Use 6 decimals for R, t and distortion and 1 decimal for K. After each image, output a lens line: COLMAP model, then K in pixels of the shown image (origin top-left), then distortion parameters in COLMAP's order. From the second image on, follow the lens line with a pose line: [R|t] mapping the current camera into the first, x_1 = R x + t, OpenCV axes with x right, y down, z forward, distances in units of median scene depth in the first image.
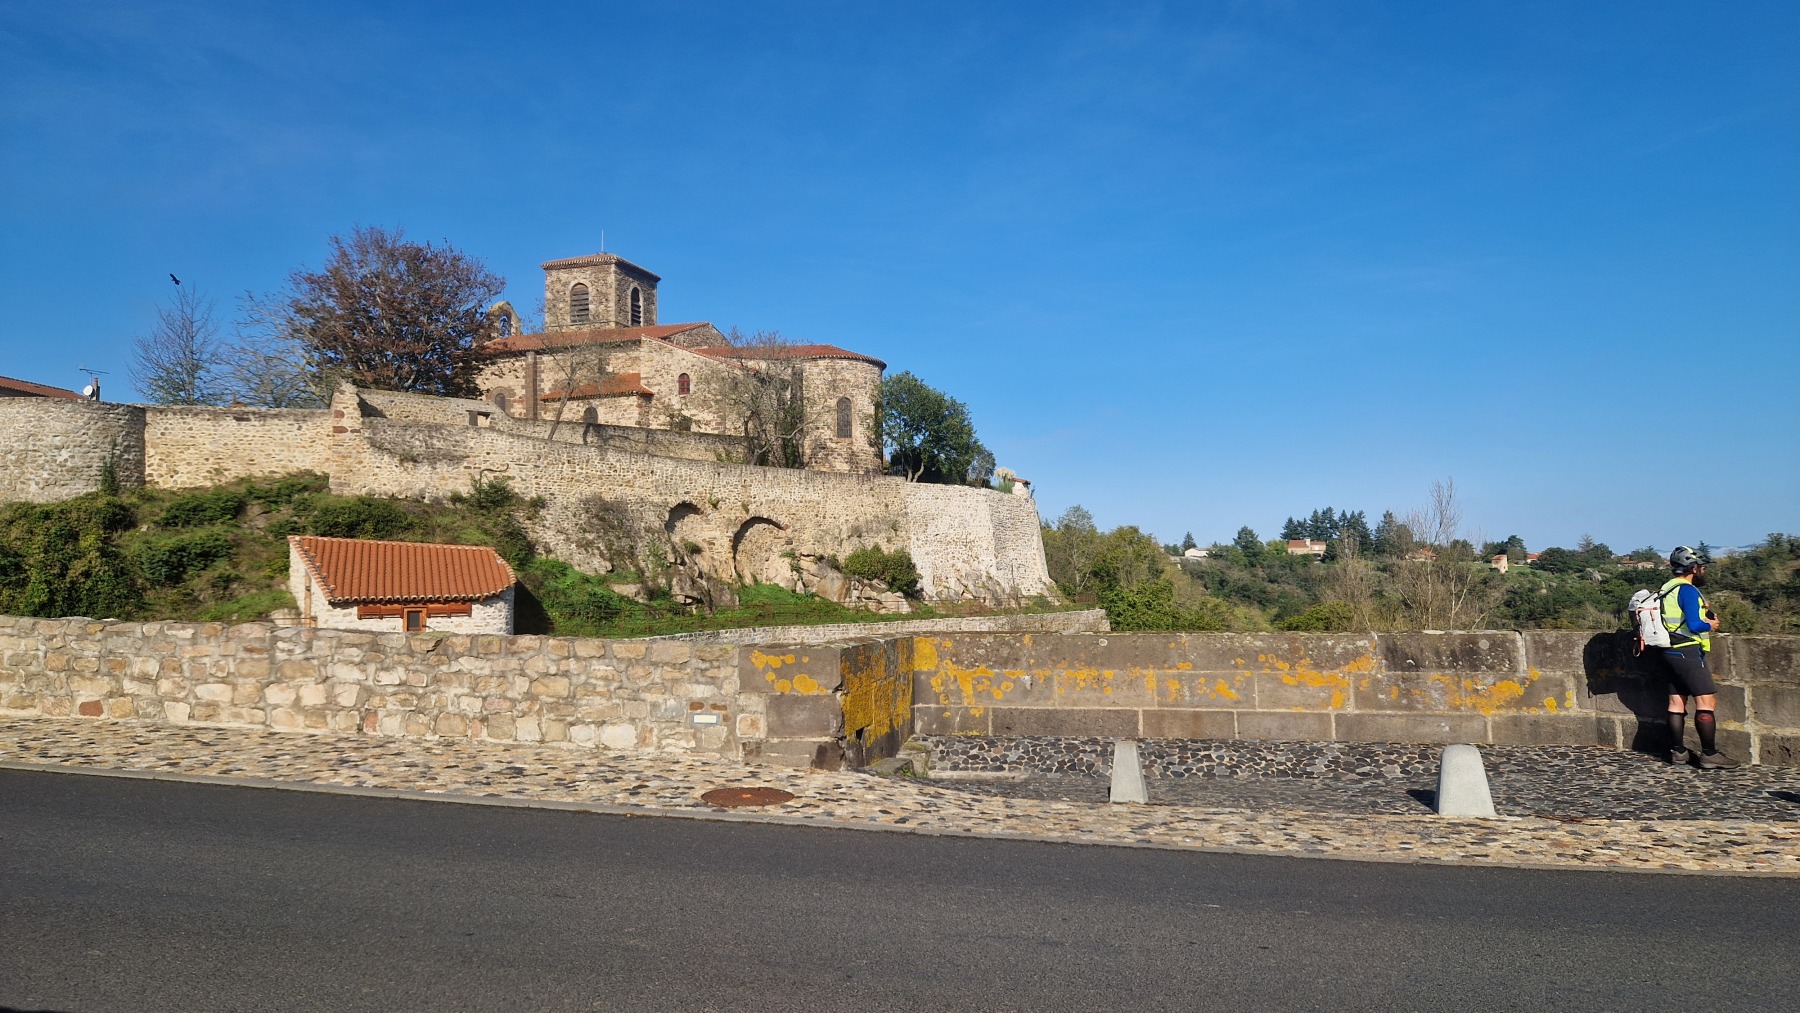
lens RADIAL K [[1181.8, 0, 921.0], [0, 1181.8, 504.5], [0, 0, 1]] dist [0.079398, -0.072341]
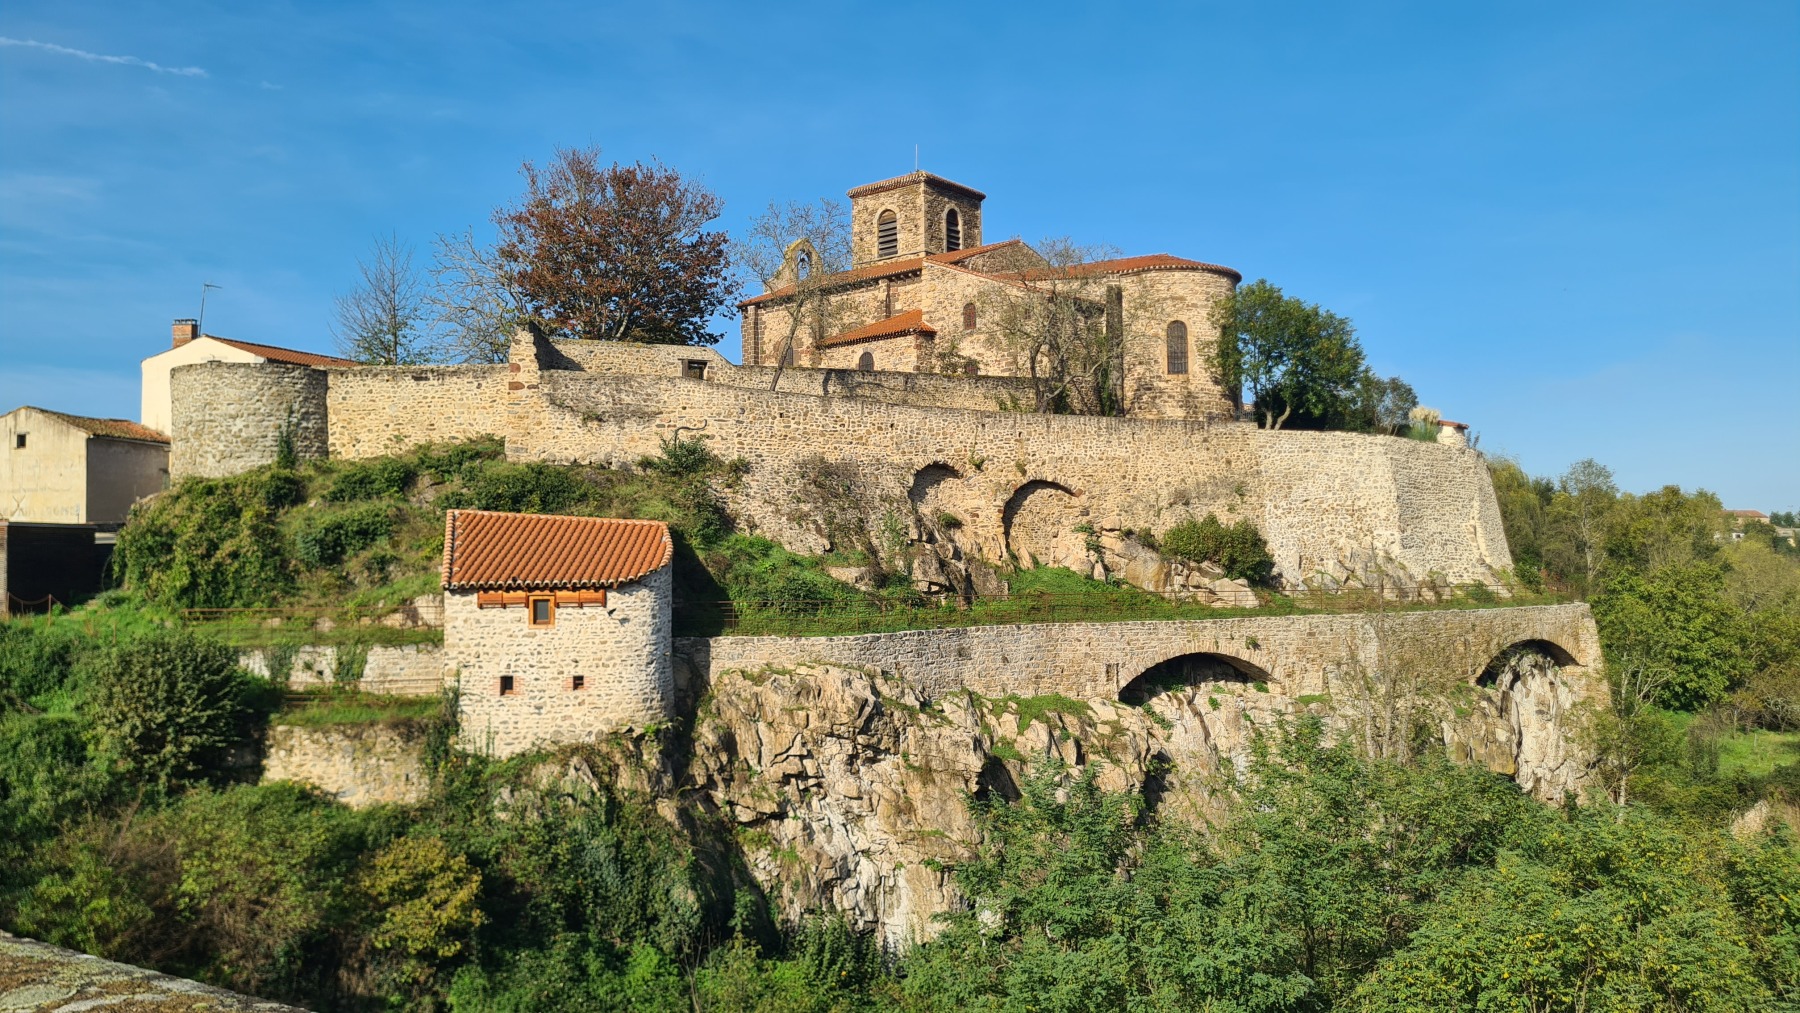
lens RADIAL K [[1355.1, 0, 909.3], [0, 1355.1, 501.8], [0, 0, 1]] dist [0.059758, -0.040344]
pose [[0.936944, -0.014479, -0.349181, 0.091955], [0.021891, 0.999611, 0.017292, 0.007620], [0.348794, -0.023846, 0.936896, 0.145710]]
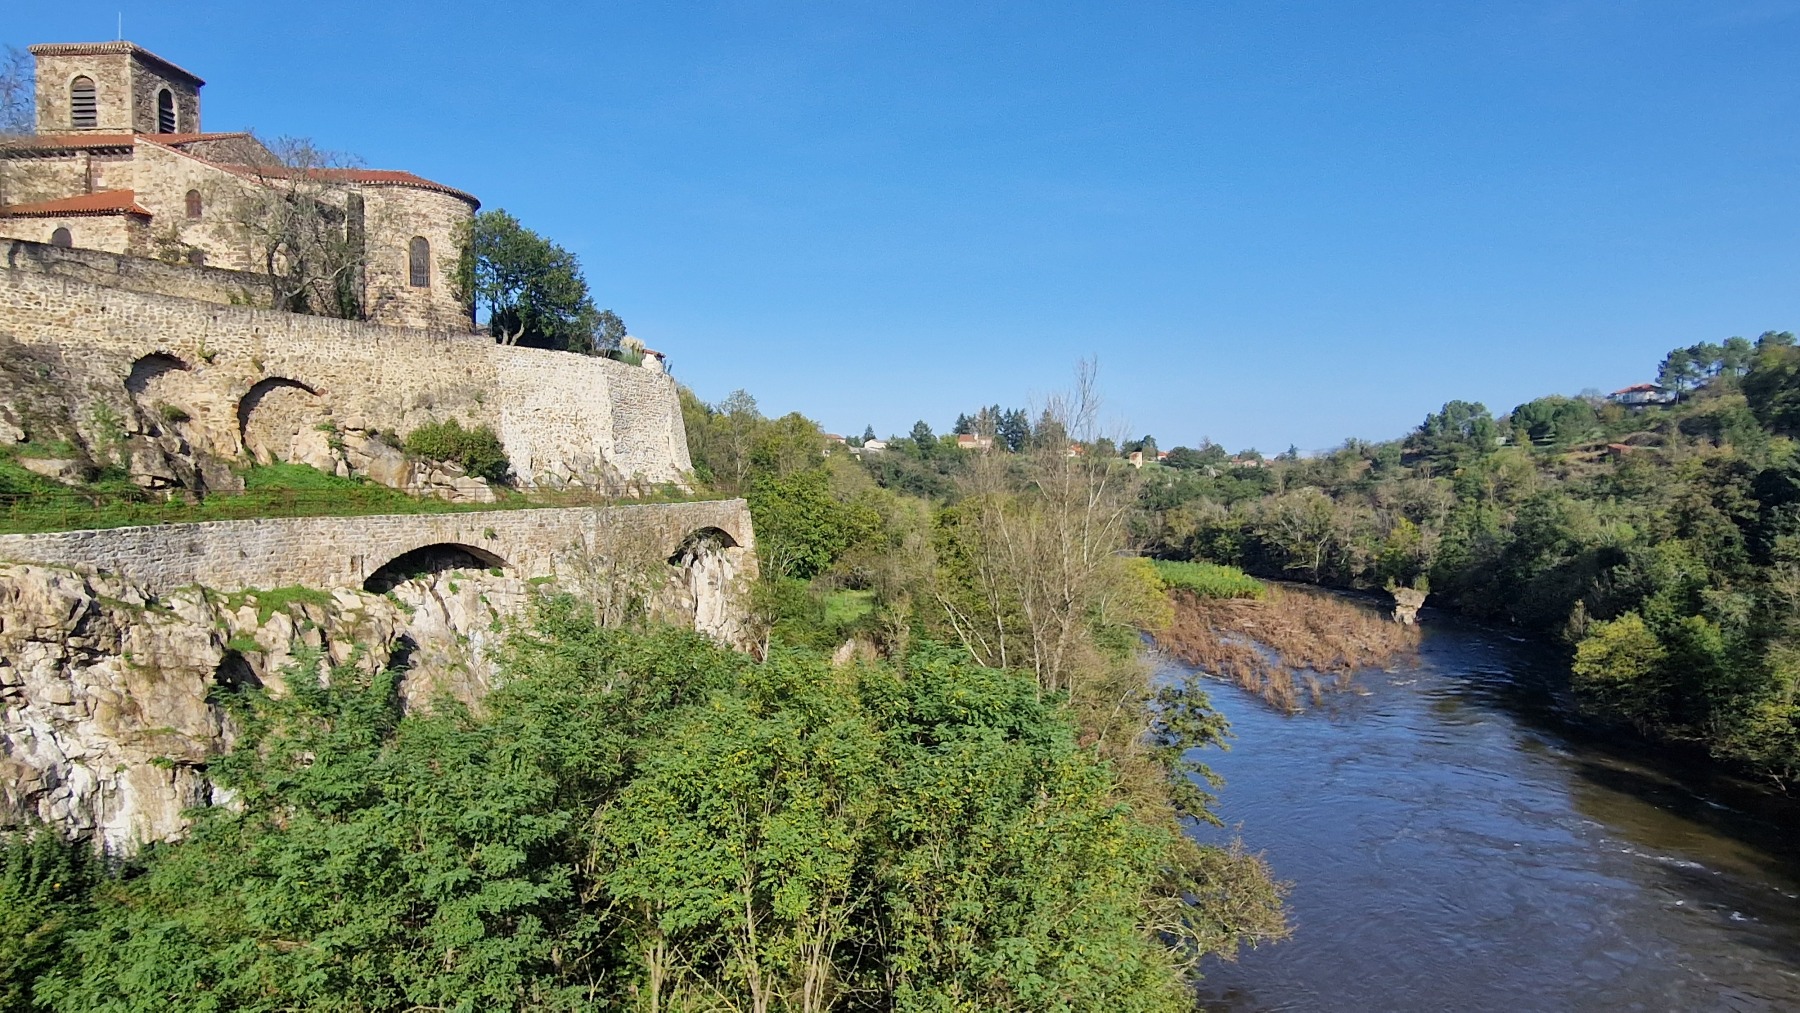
lens RADIAL K [[1160.1, 0, 895.3], [0, 1160.1, 513.1], [0, 0, 1]] dist [0.005060, -0.003466]
pose [[0.970056, 0.008458, 0.242733, 0.072107], [-0.033139, 0.994656, 0.097777, 0.011323], [-0.240609, -0.102893, 0.965153, 0.157347]]
